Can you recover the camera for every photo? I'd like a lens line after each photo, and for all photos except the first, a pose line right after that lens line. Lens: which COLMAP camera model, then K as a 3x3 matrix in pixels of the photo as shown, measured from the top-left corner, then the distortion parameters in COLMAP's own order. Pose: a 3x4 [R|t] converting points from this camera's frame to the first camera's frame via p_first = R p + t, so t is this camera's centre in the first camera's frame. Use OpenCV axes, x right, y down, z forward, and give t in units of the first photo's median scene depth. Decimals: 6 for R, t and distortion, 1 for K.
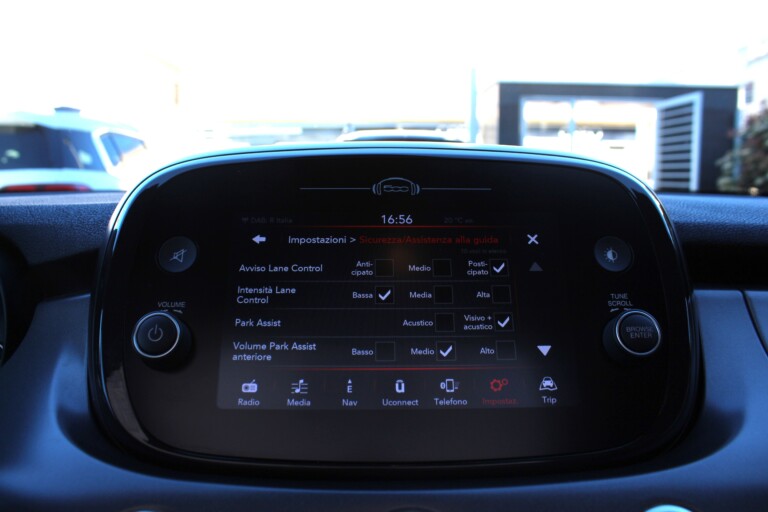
lens RADIAL K [[674.9, 0, 384.0], [0, 674.9, 256.0], [0, 0, 1]] dist [-0.083673, 0.009411]
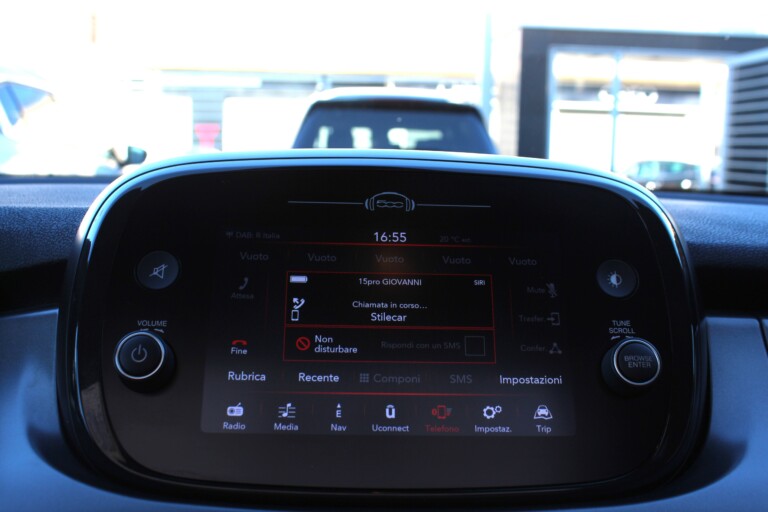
lens RADIAL K [[924.8, 0, 384.0], [0, 924.8, 256.0], [0, 0, 1]] dist [-0.001753, -0.038054]
pose [[0.999547, 0.020386, 0.022153, -0.017935], [-0.020642, 0.999722, 0.011388, -0.042296], [-0.021915, -0.011840, 0.999690, -0.303638]]
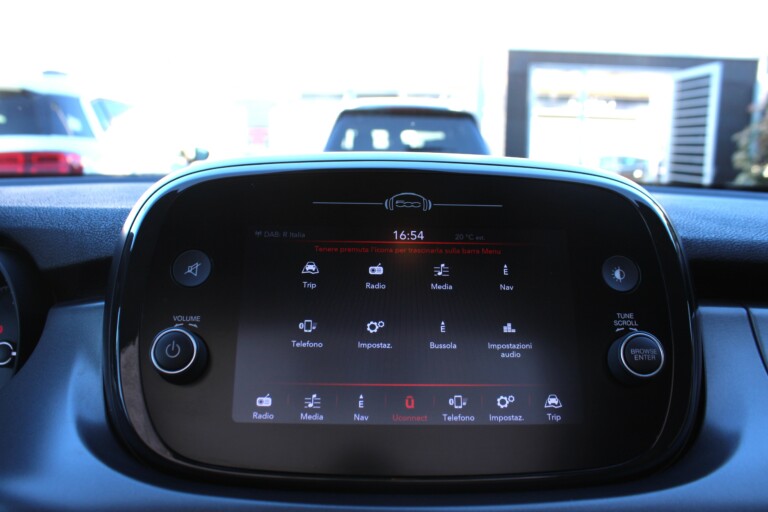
lens RADIAL K [[707.1, 0, 384.5], [0, 707.1, 259.1], [0, 0, 1]] dist [-0.074792, -0.004620]
pose [[0.999874, 0.015245, 0.004450, -0.021222], [-0.015468, 0.998345, 0.055386, -0.077079], [-0.003598, -0.055447, 0.998455, -0.061474]]
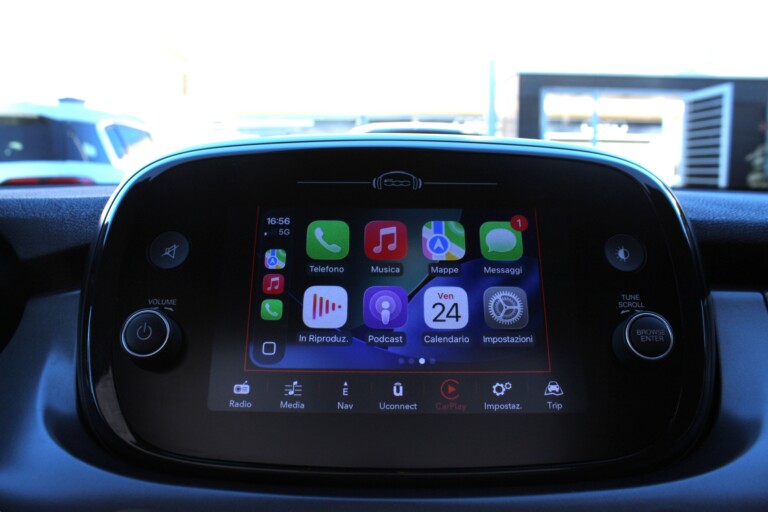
lens RADIAL K [[700.3, 0, 384.0], [0, 700.3, 256.0], [0, 0, 1]] dist [-0.085753, 0.014070]
pose [[0.999696, 0.007118, -0.023588, 0.023629], [-0.007032, 0.999968, 0.003718, 0.000365], [0.023614, -0.003551, 0.999715, 0.006792]]
